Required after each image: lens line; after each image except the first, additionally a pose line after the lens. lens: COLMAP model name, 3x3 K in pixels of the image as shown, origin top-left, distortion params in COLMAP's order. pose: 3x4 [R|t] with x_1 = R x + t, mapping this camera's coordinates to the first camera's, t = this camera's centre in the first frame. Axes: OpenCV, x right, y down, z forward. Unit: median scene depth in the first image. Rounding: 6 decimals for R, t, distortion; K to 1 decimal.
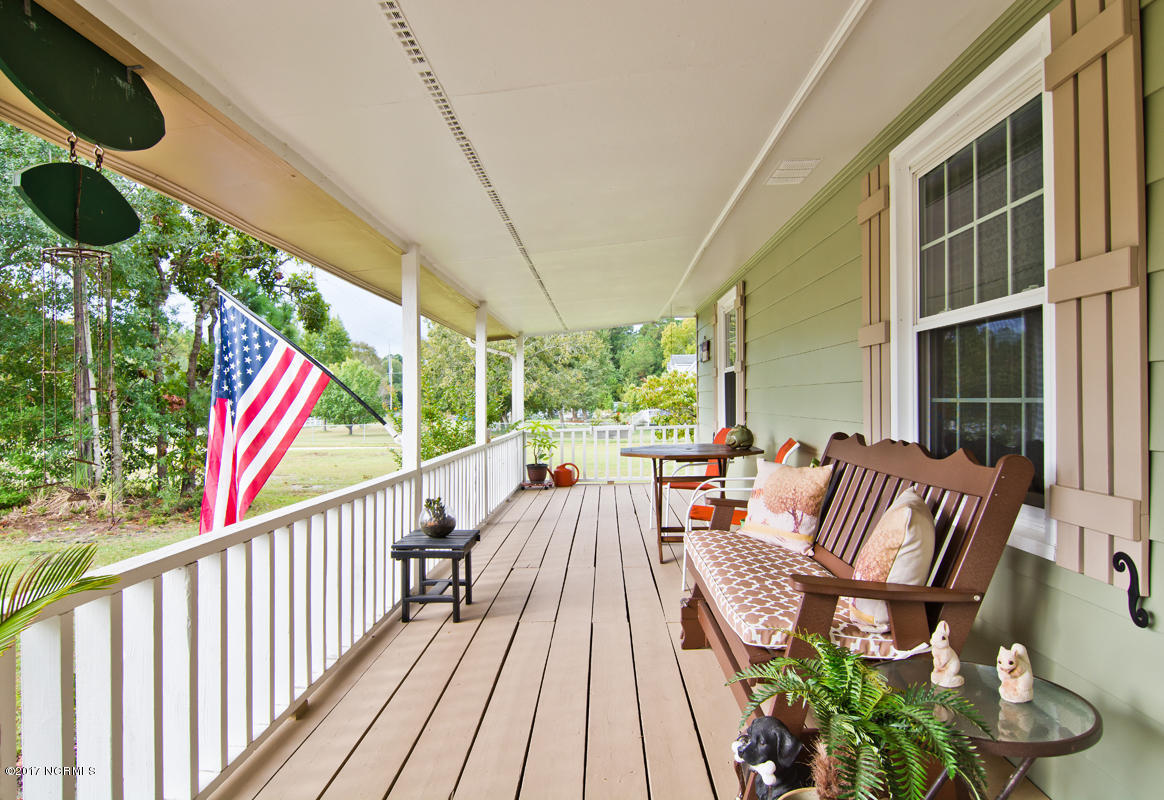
lens RADIAL K [[731.7, 0, 558.7], [0, 731.7, 403.0], [0, 0, 1]] dist [0.005515, 0.002754]
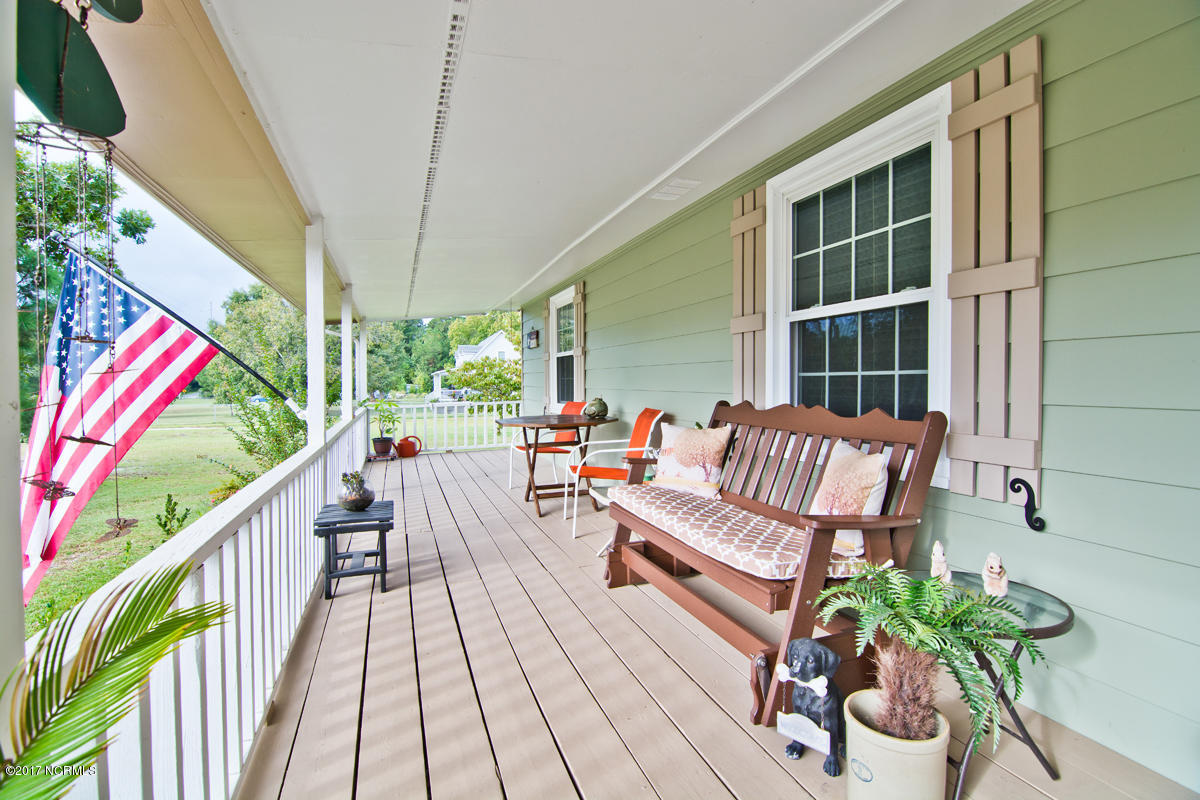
lens RADIAL K [[590.4, 0, 600.0], [0, 590.4, 400.0], [0, 0, 1]] dist [-0.002836, -0.001785]
pose [[0.918986, -0.009880, 0.394166, -0.223188], [0.000371, 0.999707, 0.024193, 0.015286], [-0.394289, -0.022087, 0.918721, 0.160966]]
